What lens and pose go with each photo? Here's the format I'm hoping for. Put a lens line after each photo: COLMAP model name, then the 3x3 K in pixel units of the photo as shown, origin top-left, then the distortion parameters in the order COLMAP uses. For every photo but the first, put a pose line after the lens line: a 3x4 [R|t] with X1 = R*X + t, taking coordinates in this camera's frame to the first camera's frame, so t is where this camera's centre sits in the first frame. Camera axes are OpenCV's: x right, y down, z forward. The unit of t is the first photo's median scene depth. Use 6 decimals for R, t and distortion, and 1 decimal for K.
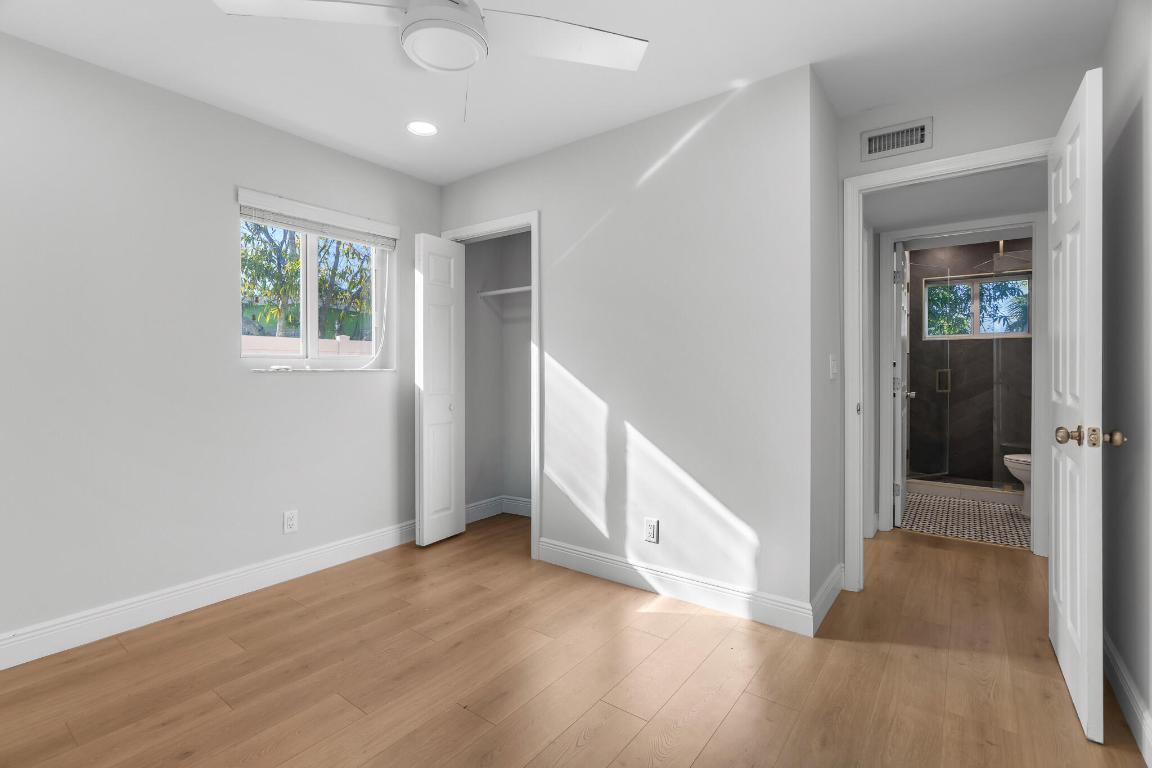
lens RADIAL K [[522.5, 0, 576.0], [0, 522.5, 371.6], [0, 0, 1]] dist [-0.007513, 0.003455]
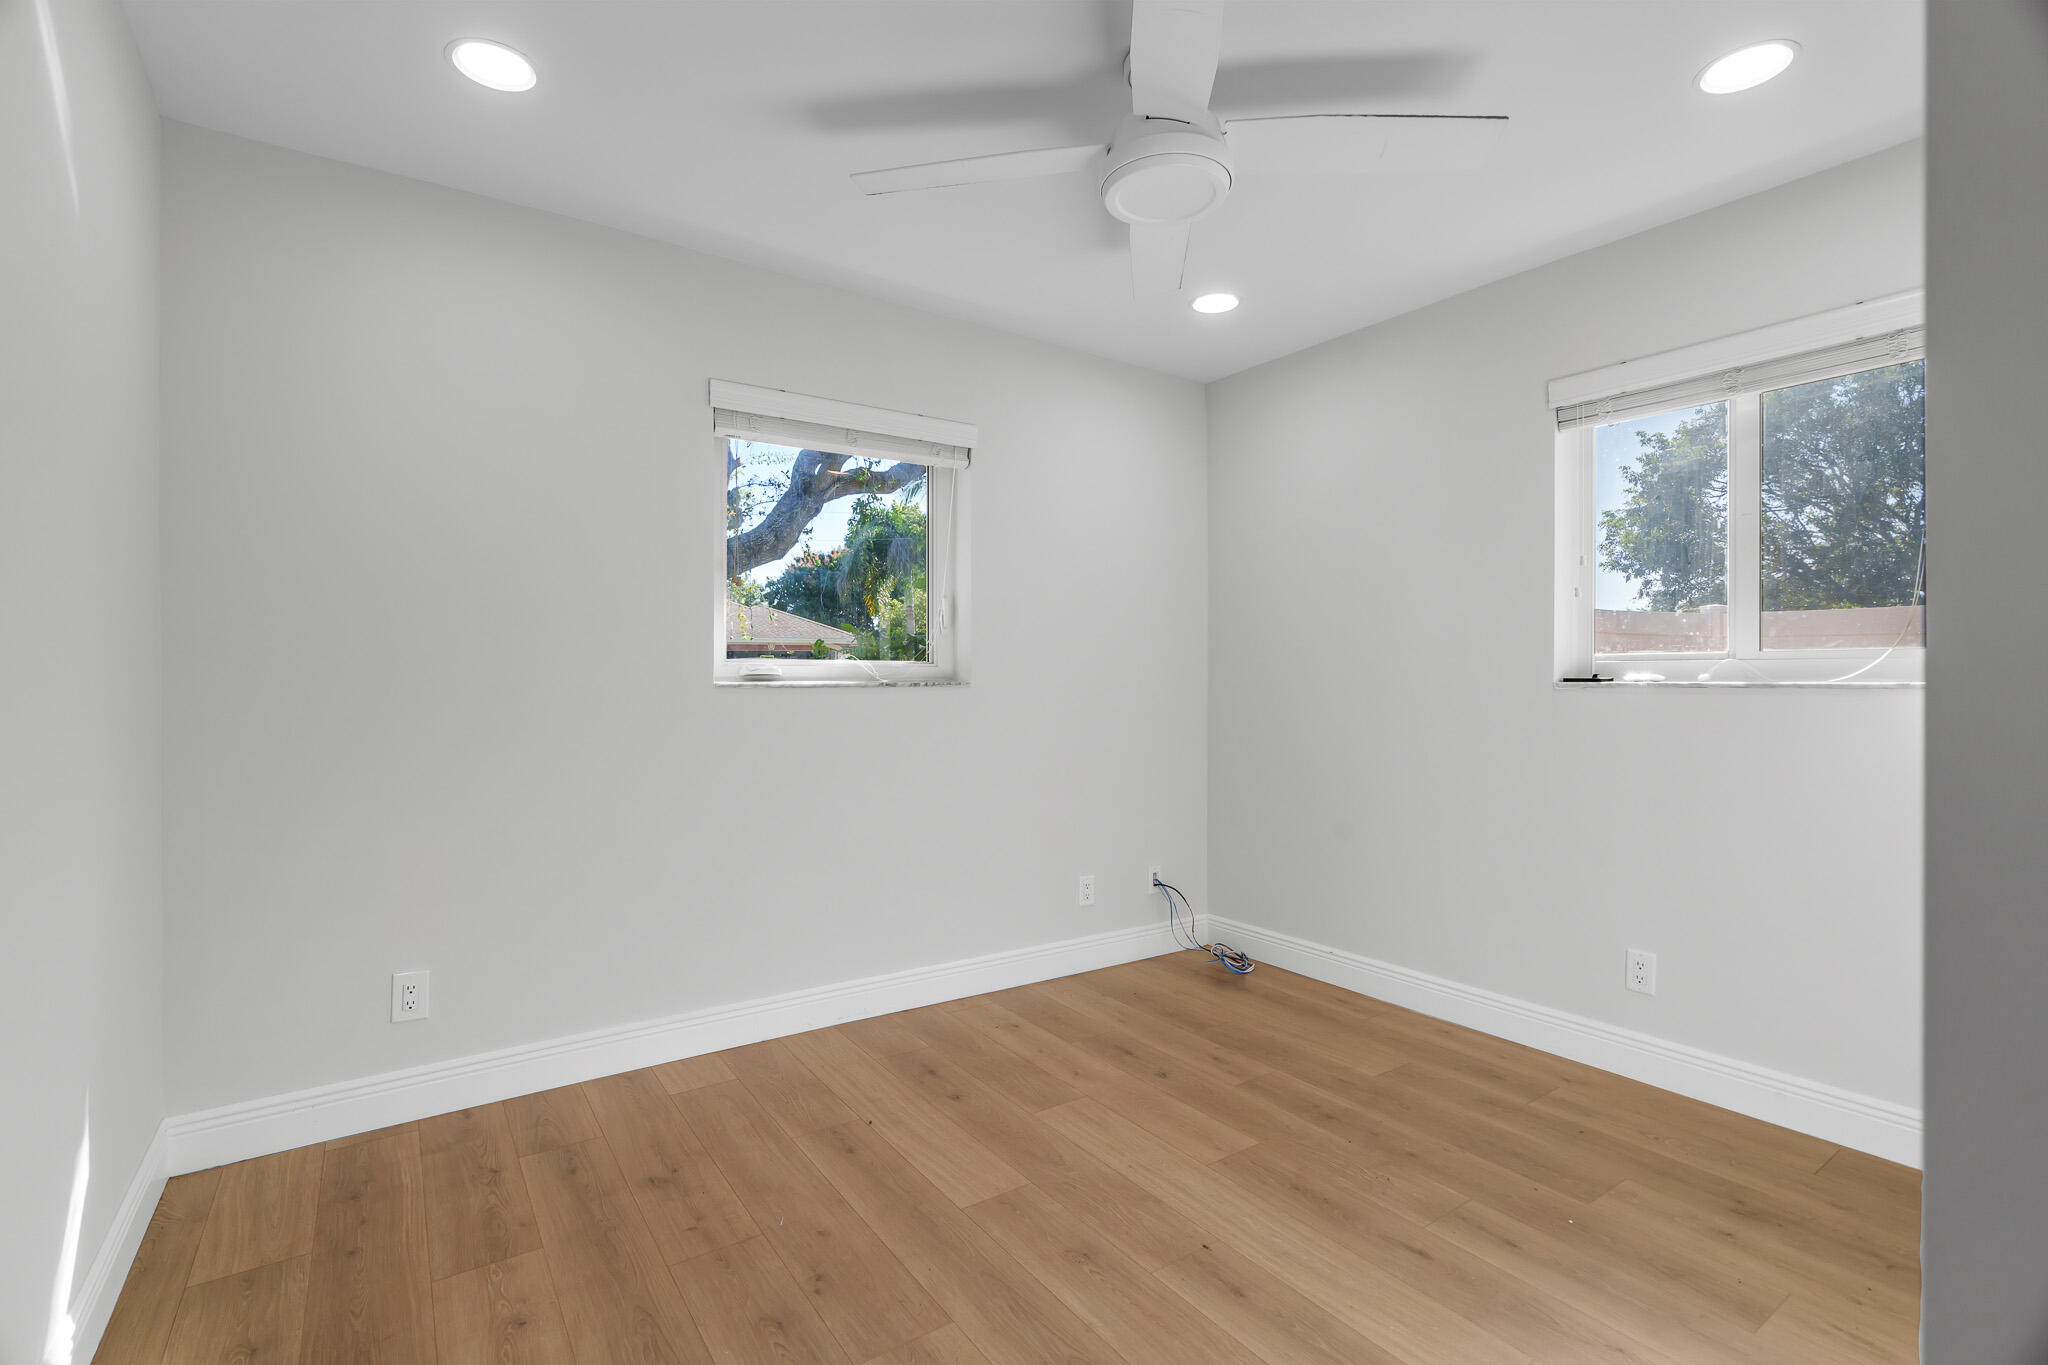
lens RADIAL K [[928.8, 0, 1023.7], [0, 928.8, 685.1], [0, 0, 1]] dist [-0.007513, 0.003455]
pose [[-0.313553, 0.006108, -0.949551, 0.691389], [-0.004429, 0.999959, 0.007895, -0.006920], [0.949560, 0.006681, -0.313513, 0.909892]]
